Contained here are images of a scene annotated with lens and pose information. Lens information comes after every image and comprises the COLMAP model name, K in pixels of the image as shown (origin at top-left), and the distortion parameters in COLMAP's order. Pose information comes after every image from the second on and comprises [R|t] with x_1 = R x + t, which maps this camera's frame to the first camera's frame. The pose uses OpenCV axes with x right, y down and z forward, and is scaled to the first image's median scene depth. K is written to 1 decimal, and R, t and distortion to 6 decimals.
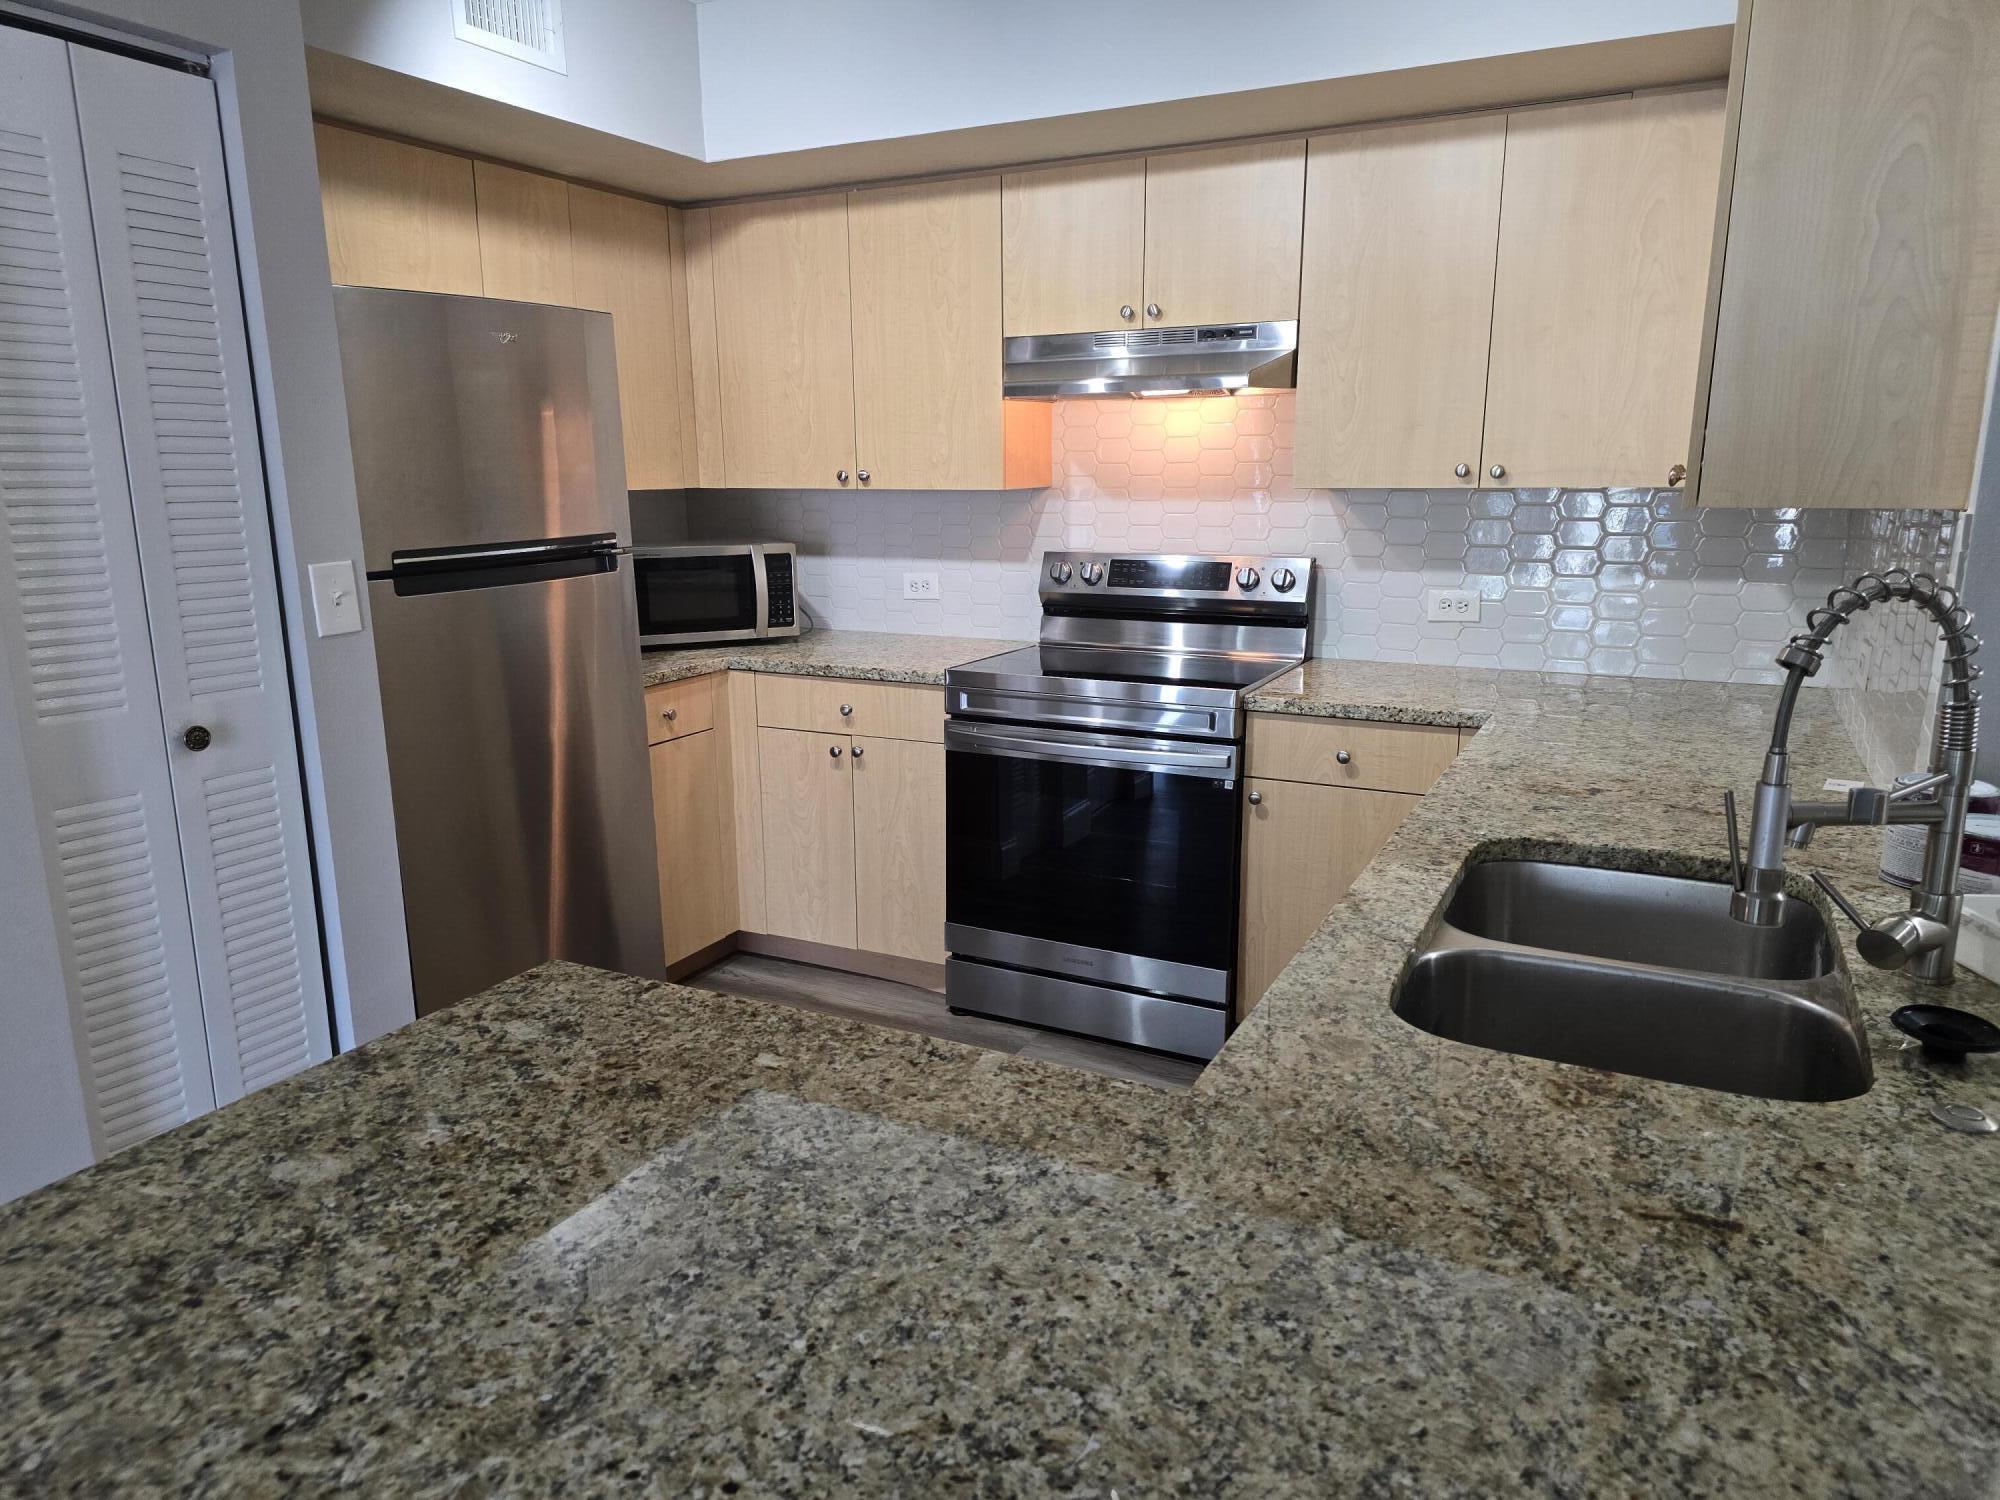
lens RADIAL K [[1346.9, 0, 992.6], [0, 1346.9, 782.5], [0, 0, 1]] dist [0.063588, -0.065463]
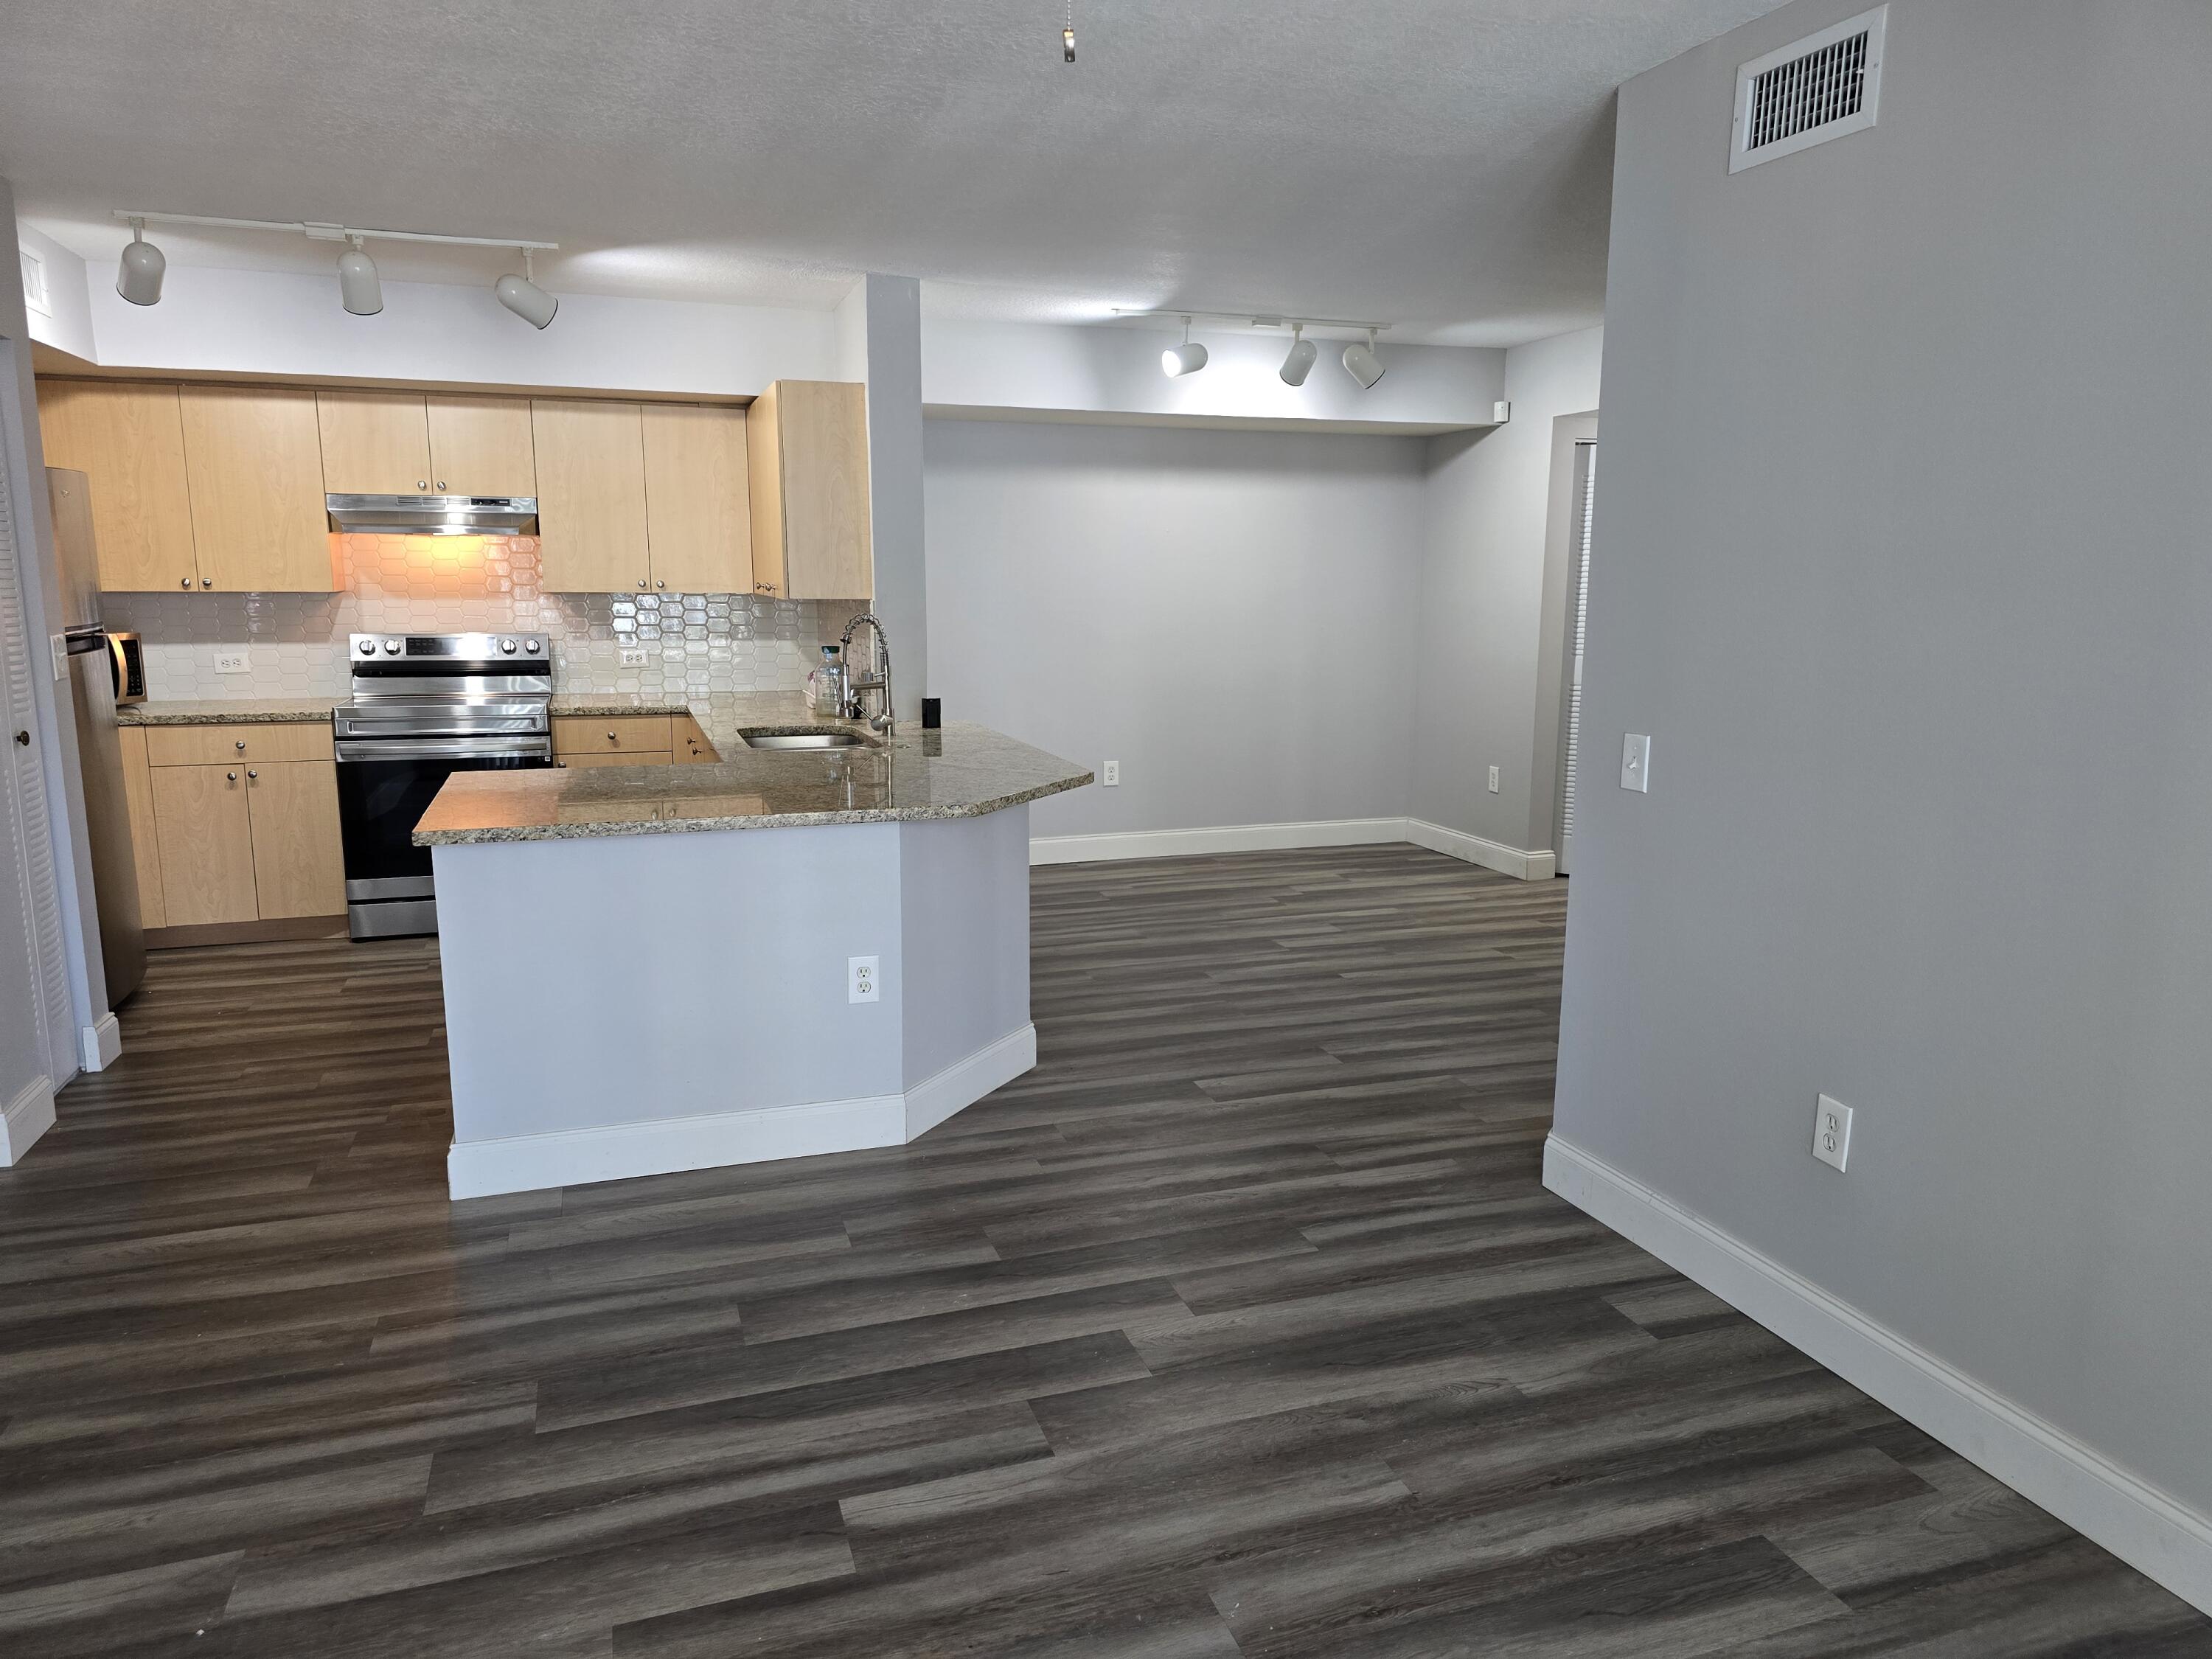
lens RADIAL K [[1489.7, 0, 1097.8], [0, 1489.7, 865.5], [0, 0, 1]] dist [0.063588, -0.065463]
pose [[0.703315, -0.128395, 0.699188, -0.676620], [0.155130, 0.987570, 0.025306, 0.192339], [-0.693746, 0.090667, 0.714490, -0.845502]]
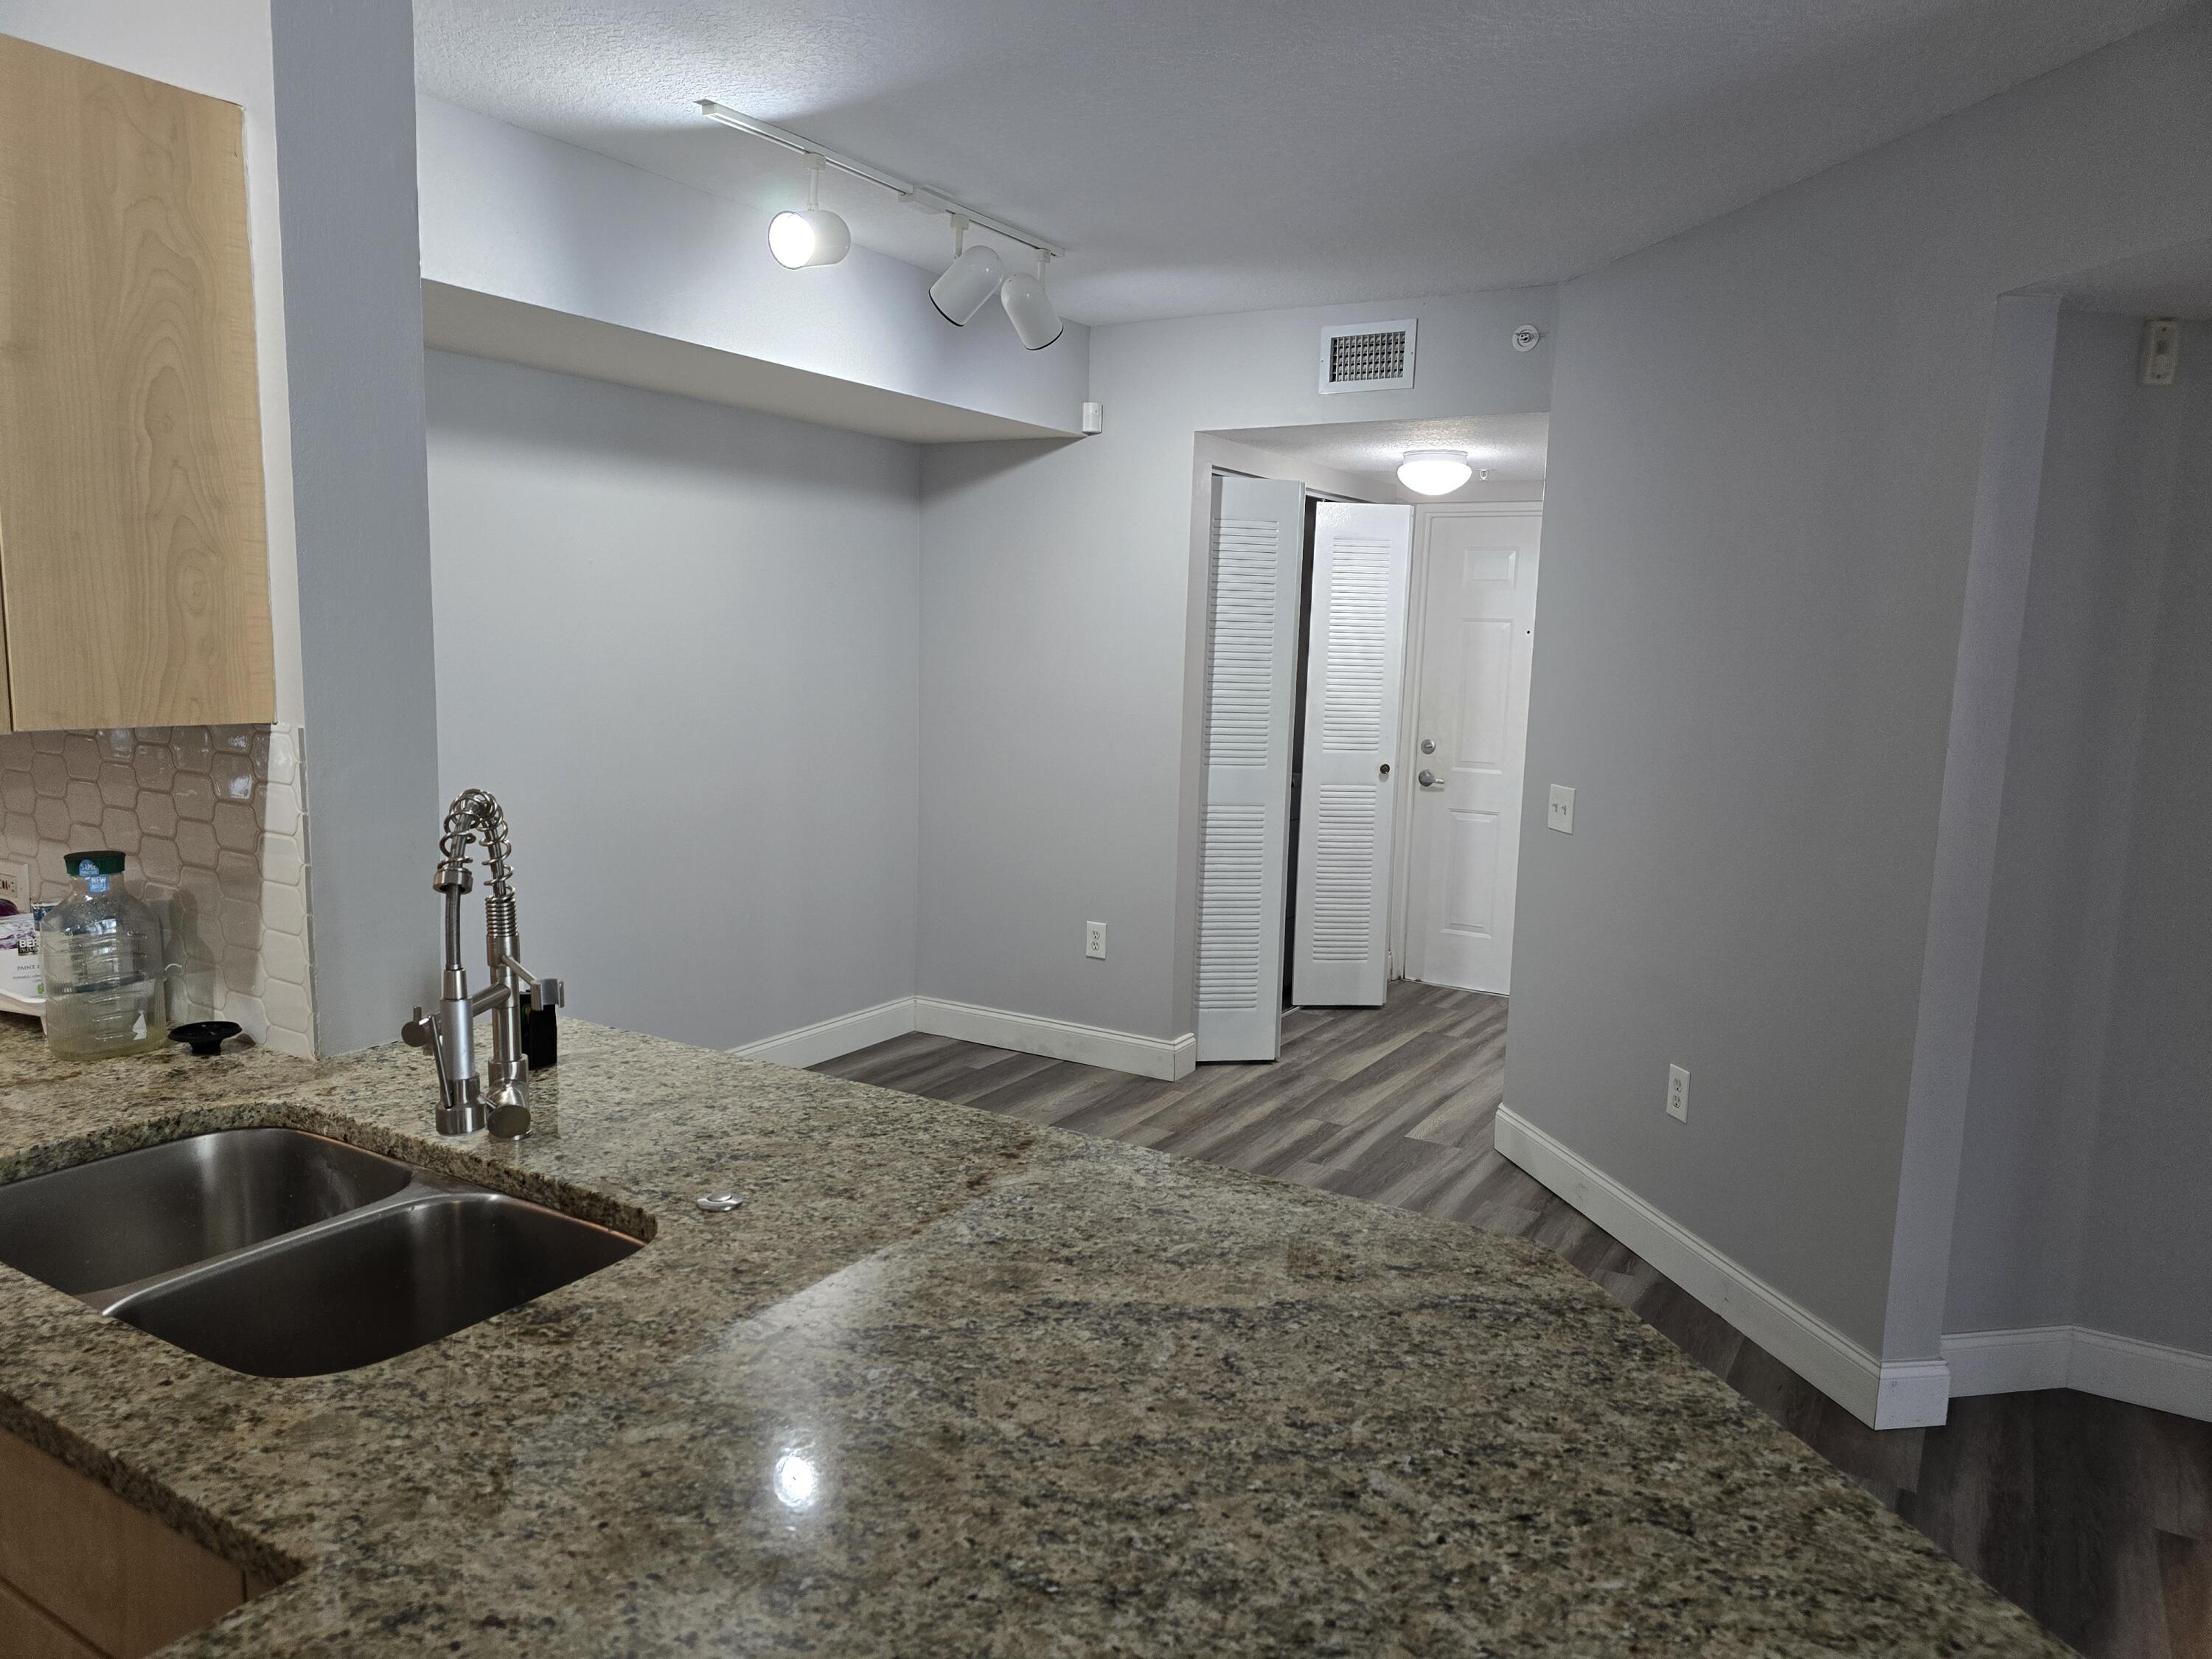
lens RADIAL K [[1489.7, 0, 1097.8], [0, 1489.7, 865.5], [0, 0, 1]] dist [0.063588, -0.065463]
pose [[0.072342, -0.144671, 0.986832, -0.212748], [0.204996, 0.970456, 0.127243, -0.058746], [-0.976086, 0.193092, 0.099862, 0.151013]]
